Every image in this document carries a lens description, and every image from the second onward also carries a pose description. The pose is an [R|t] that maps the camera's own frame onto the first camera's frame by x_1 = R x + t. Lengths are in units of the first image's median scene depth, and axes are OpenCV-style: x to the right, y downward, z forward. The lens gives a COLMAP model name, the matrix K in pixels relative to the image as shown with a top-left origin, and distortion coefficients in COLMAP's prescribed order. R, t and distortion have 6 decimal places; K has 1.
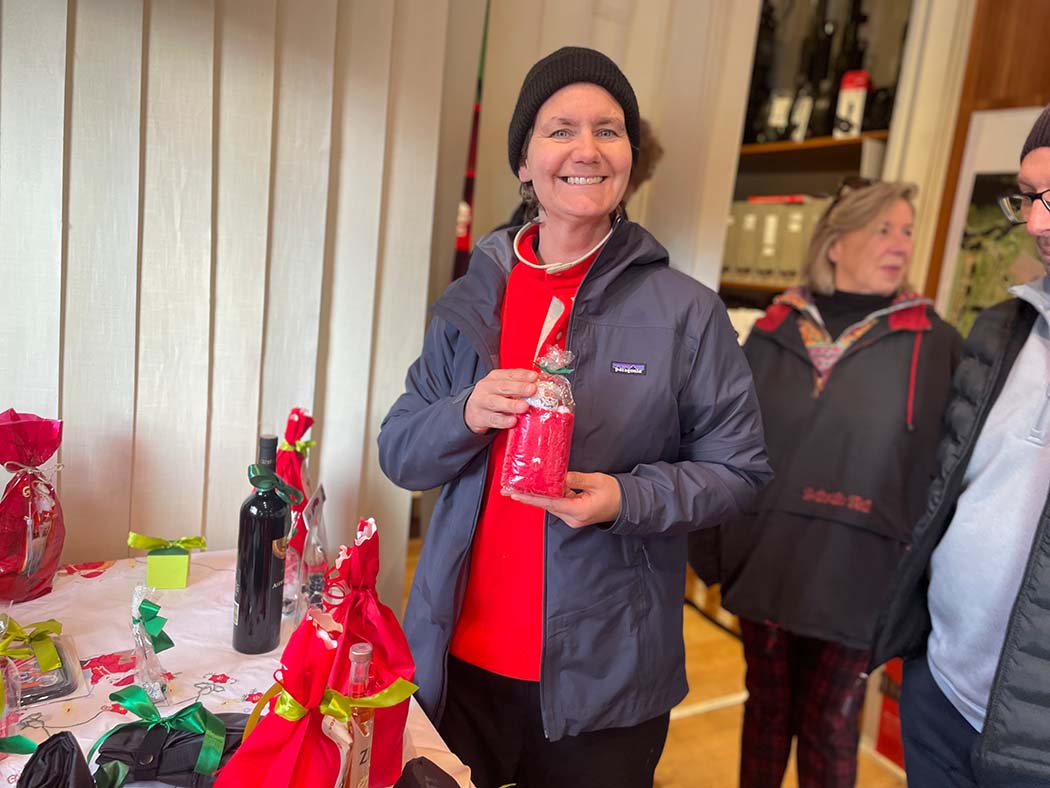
lens RADIAL K [[795.1, 0, 541.2], [0, 795.1, 381.2], [0, 0, 1]] dist [0.095662, -0.125796]
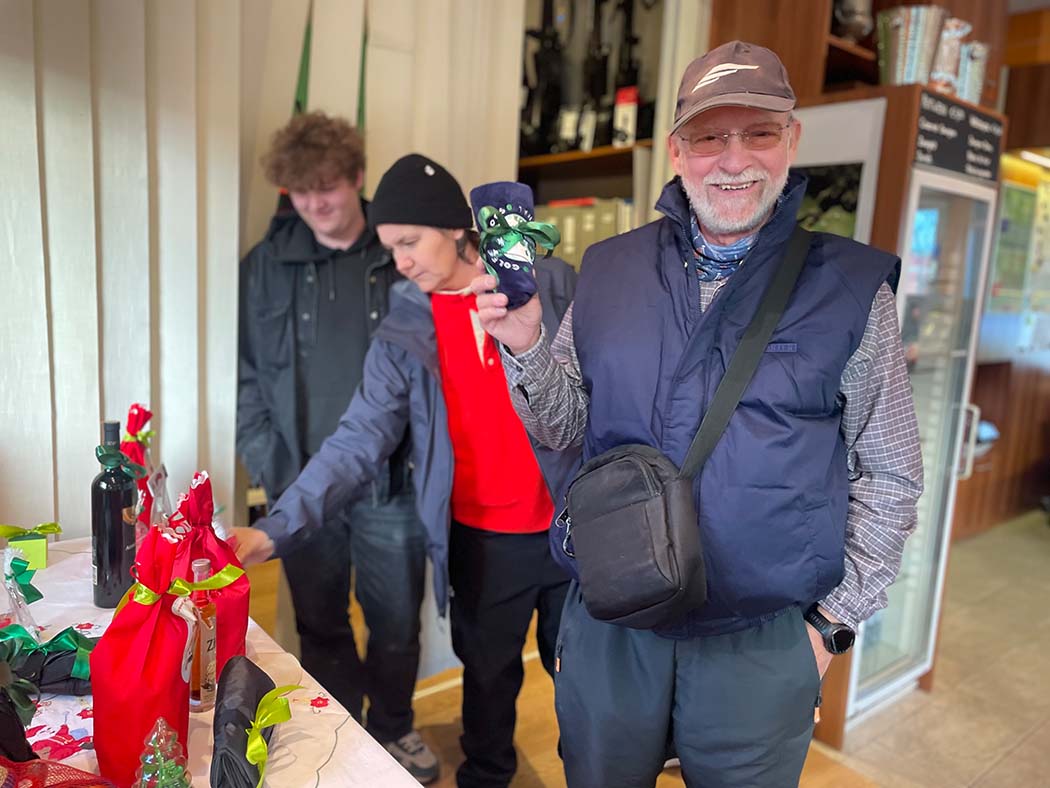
lens RADIAL K [[795.1, 0, 506.6], [0, 795.1, 383.1], [0, 0, 1]] dist [0.095662, -0.125796]
pose [[0.987722, -0.081352, 0.133365, 0.068386], [0.082931, 0.996535, -0.006313, 0.057794], [-0.132389, 0.017296, 0.991047, -0.216342]]
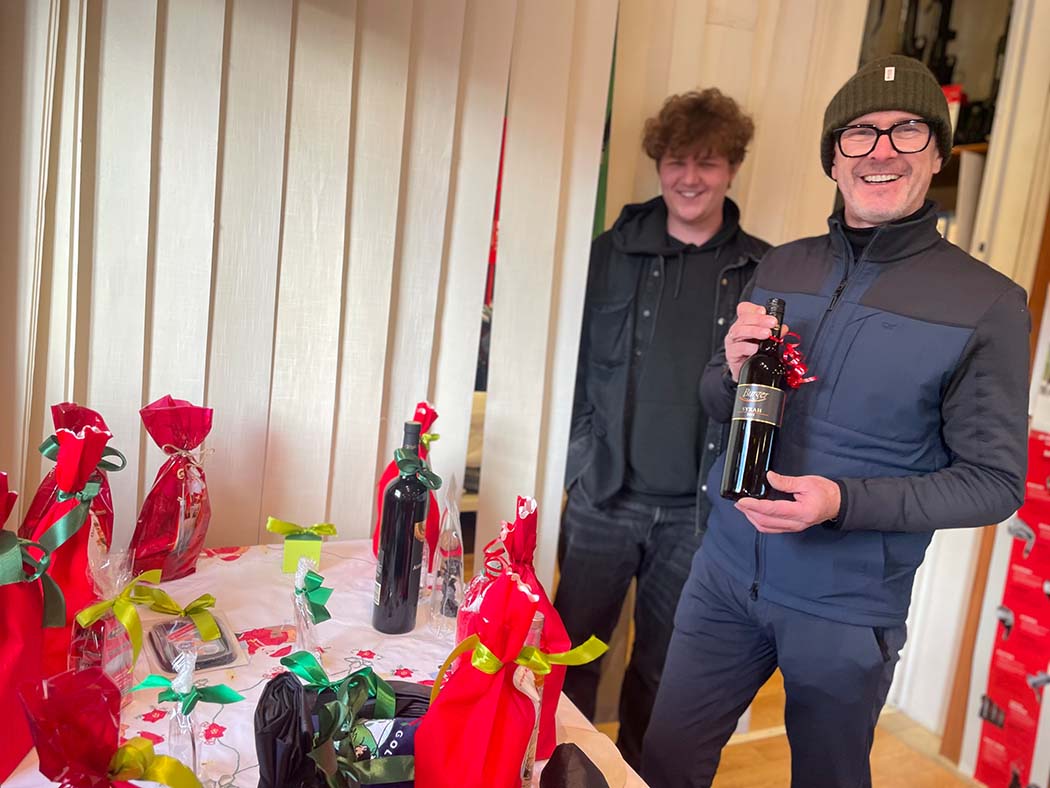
lens RADIAL K [[795.1, 0, 538.0], [0, 795.1, 386.6], [0, 0, 1]] dist [0.095662, -0.125796]
pose [[0.997965, 0.012458, -0.062536, -0.096264], [-0.014169, 0.999535, -0.026994, 0.040478], [0.062171, 0.027825, 0.997678, -0.020434]]
